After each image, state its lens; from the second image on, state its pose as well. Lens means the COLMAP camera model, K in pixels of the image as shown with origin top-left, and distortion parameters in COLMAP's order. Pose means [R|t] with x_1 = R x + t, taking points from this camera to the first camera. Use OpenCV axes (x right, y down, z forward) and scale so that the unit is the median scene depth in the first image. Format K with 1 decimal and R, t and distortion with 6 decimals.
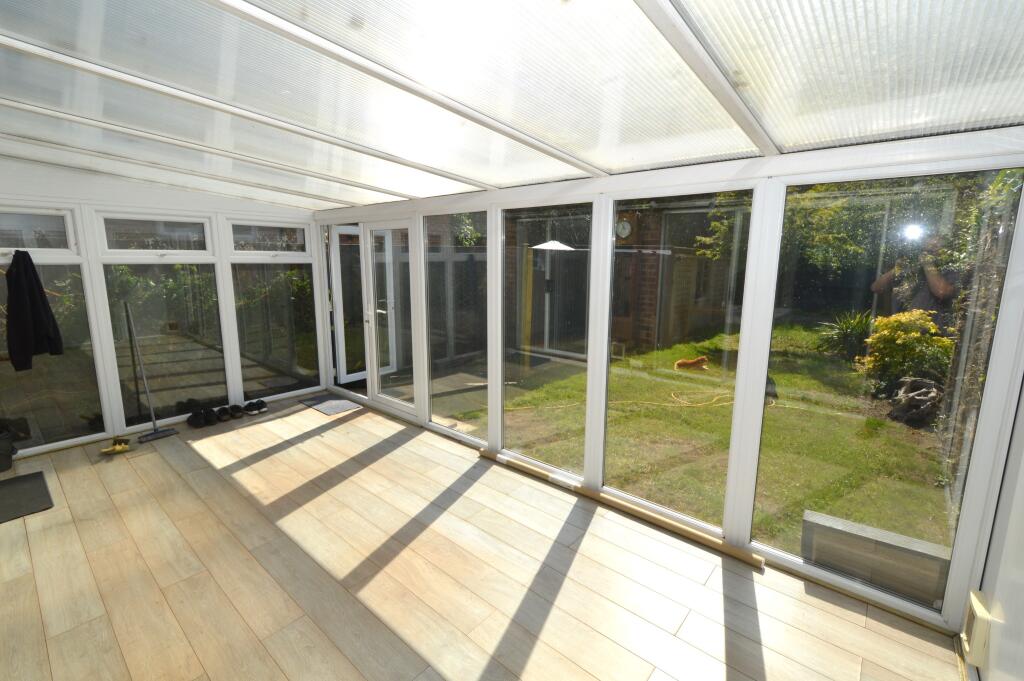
lens RADIAL K [[452.1, 0, 512.0], [0, 452.1, 340.5], [0, 0, 1]] dist [0.000537, 0.000325]
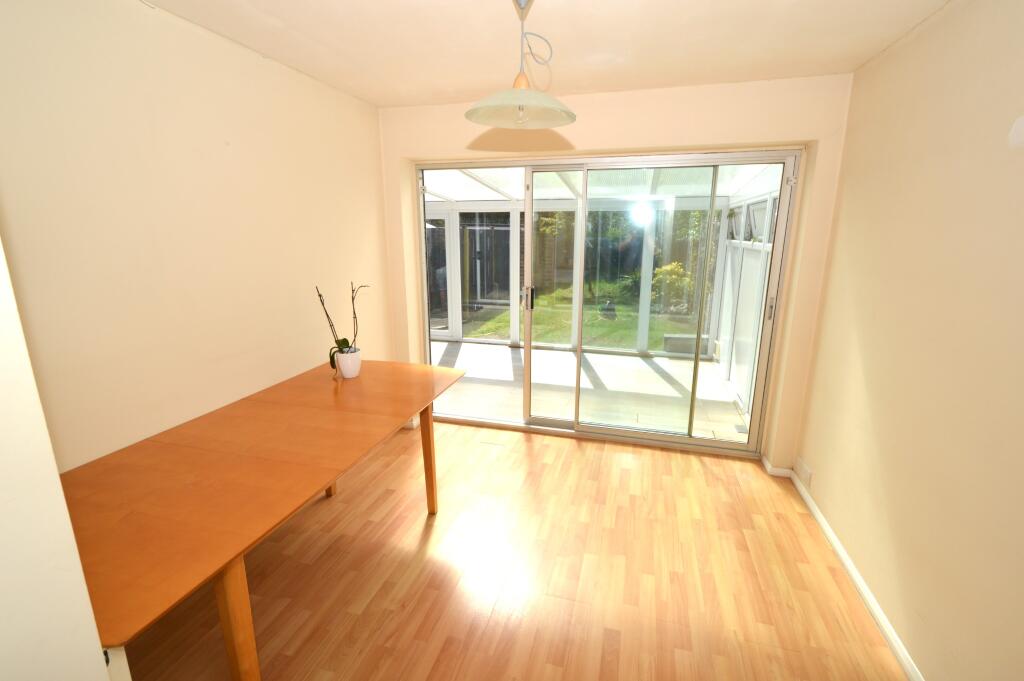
lens RADIAL K [[452.1, 0, 512.0], [0, 452.1, 340.5], [0, 0, 1]] dist [0.000537, 0.000325]
pose [[0.907747, -0.107630, 0.405477, -0.463379], [0.084844, 0.993656, 0.073815, 0.053993], [-0.410850, -0.032603, 0.911120, -0.388195]]
